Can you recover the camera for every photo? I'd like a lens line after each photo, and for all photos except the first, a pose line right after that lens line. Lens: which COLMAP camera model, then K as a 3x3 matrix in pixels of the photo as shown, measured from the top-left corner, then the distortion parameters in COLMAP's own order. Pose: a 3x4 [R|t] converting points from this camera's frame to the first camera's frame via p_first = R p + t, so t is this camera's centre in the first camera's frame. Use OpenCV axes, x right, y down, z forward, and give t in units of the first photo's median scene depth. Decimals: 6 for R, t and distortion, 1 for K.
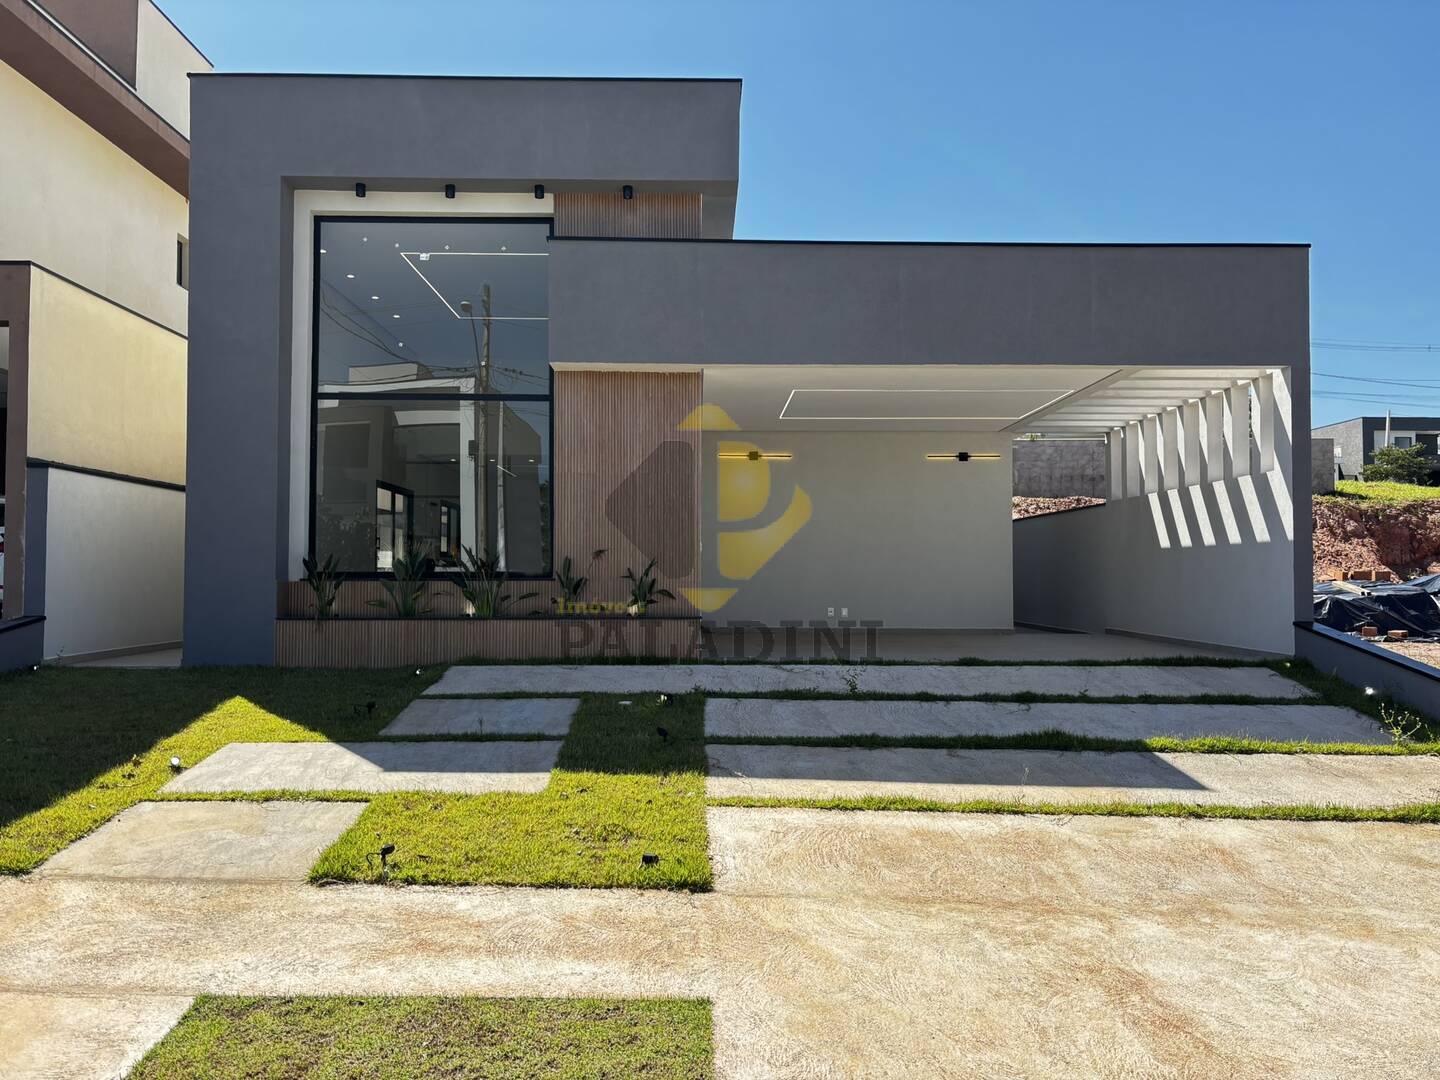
lens RADIAL K [[1105.4, 0, 719.6], [0, 1105.4, 544.2], [0, 0, 1]] dist [0.023385, -0.026619]
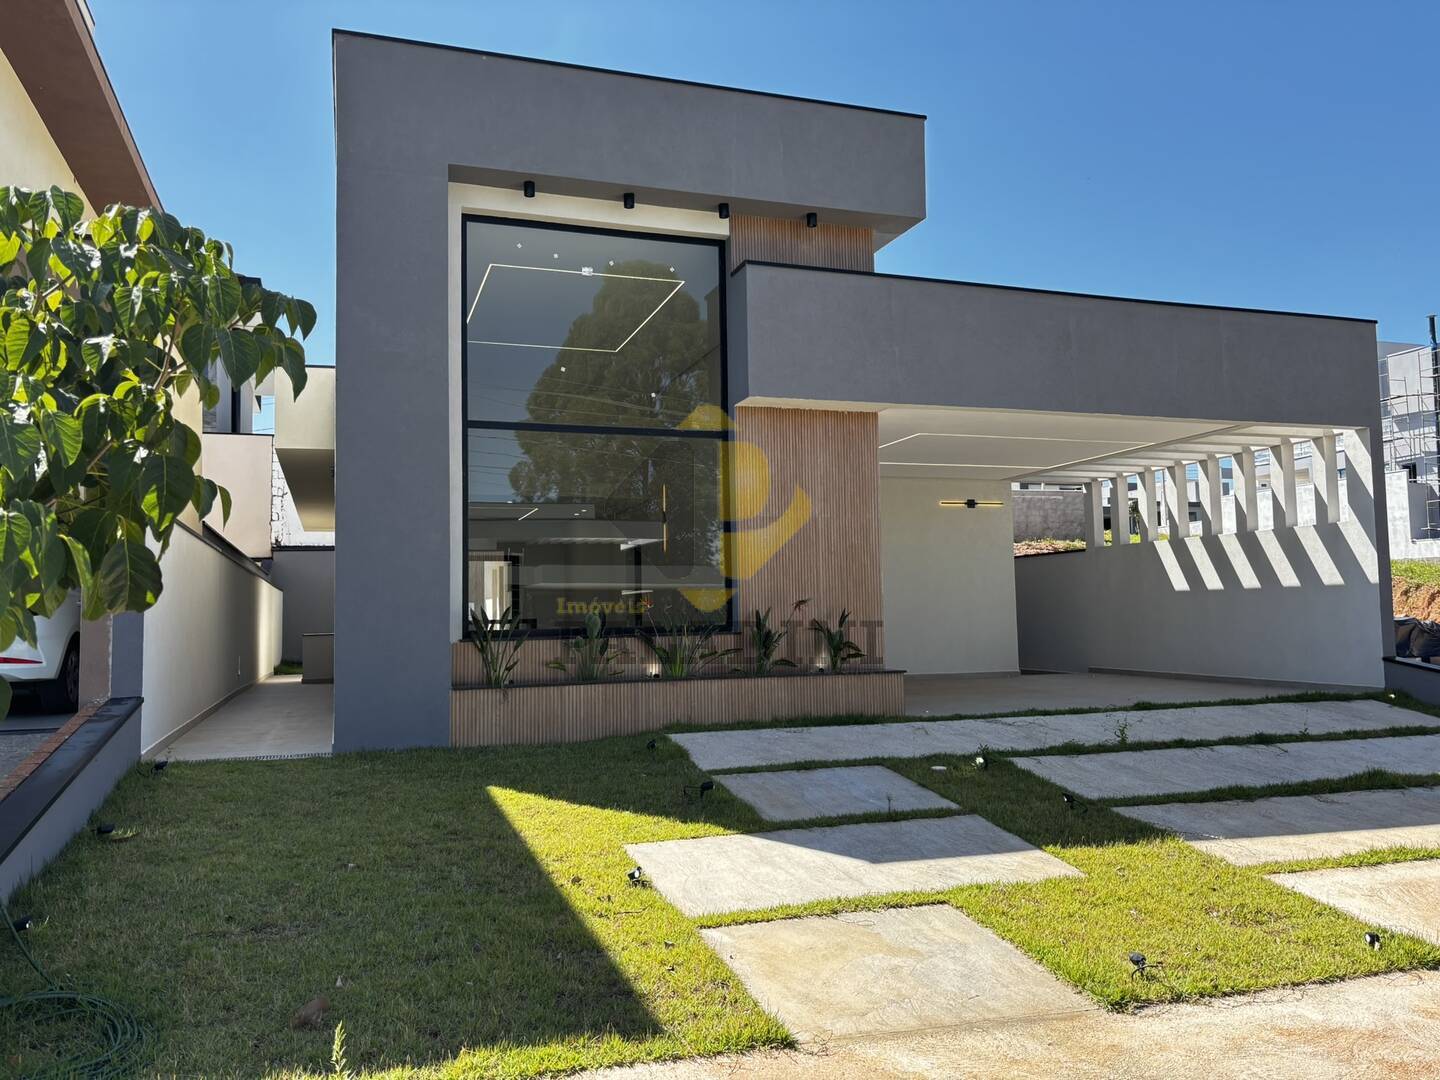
lens RADIAL K [[1105.4, 0, 717.9], [0, 1105.4, 539.6], [0, 0, 1]] dist [0.023385, -0.026619]
pose [[0.952259, 0.003296, 0.305273, -0.444797], [0.010057, 0.999060, -0.042157, -0.006981], [-0.305126, 0.043214, 0.951331, 0.139935]]
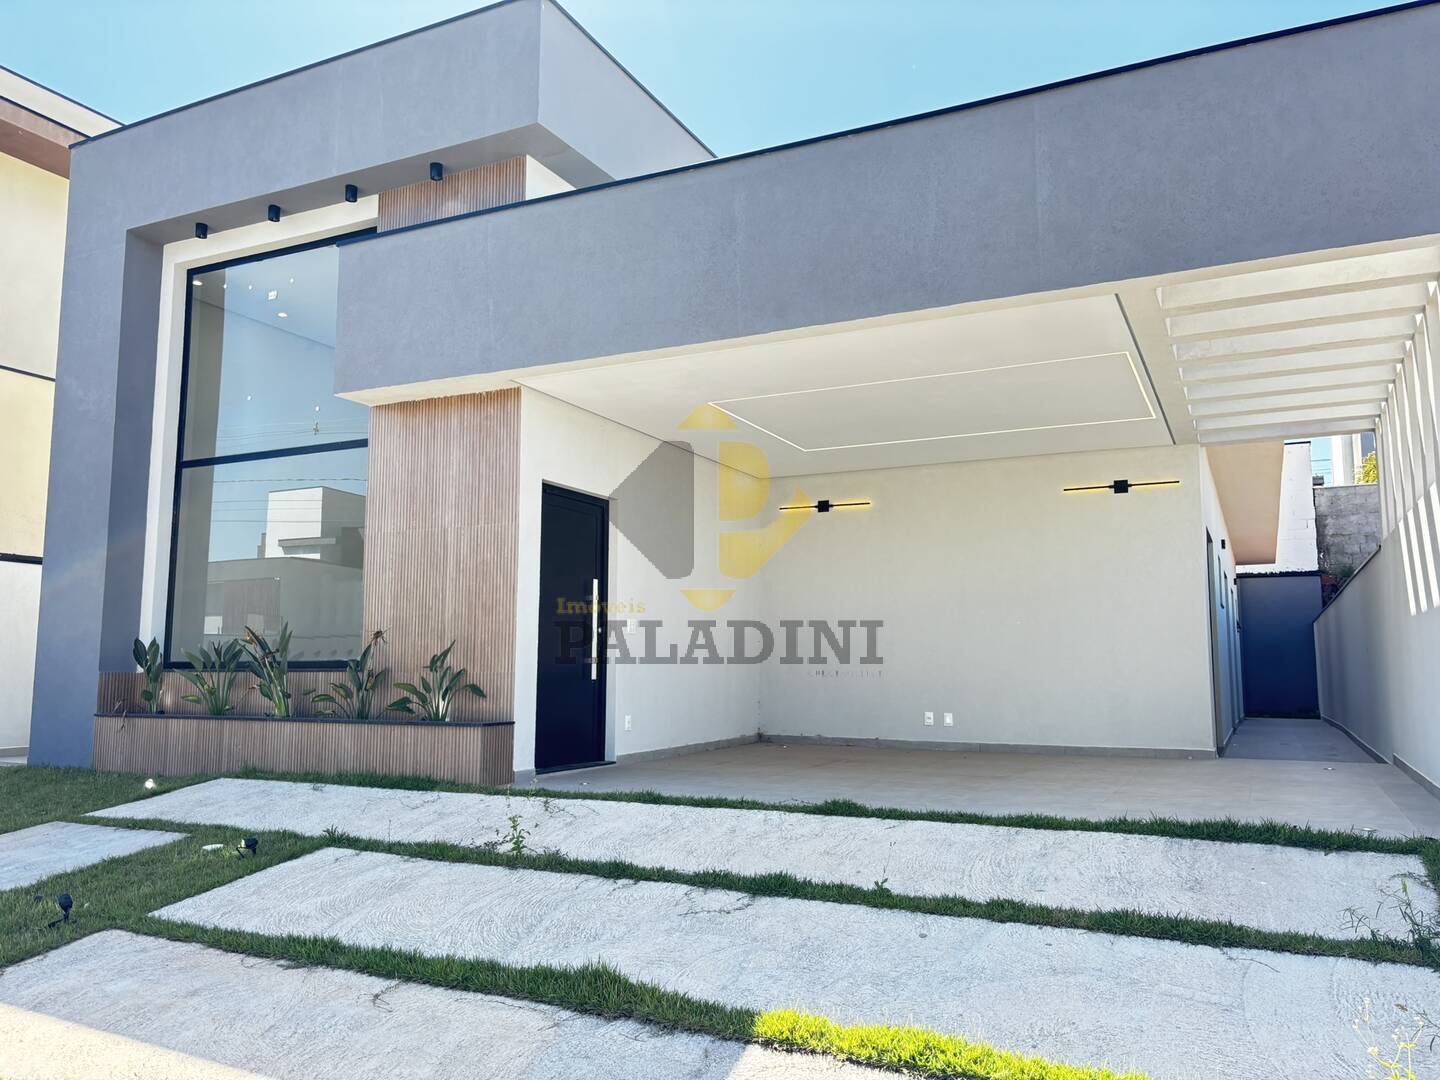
lens RADIAL K [[1105.4, 0, 712.1], [0, 1105.4, 530.1], [0, 0, 1]] dist [0.023385, -0.026619]
pose [[0.886235, -0.060869, -0.459220, 0.433915], [0.014183, 0.994430, -0.104441, 0.018928], [0.463019, 0.086046, 0.882162, 0.419892]]
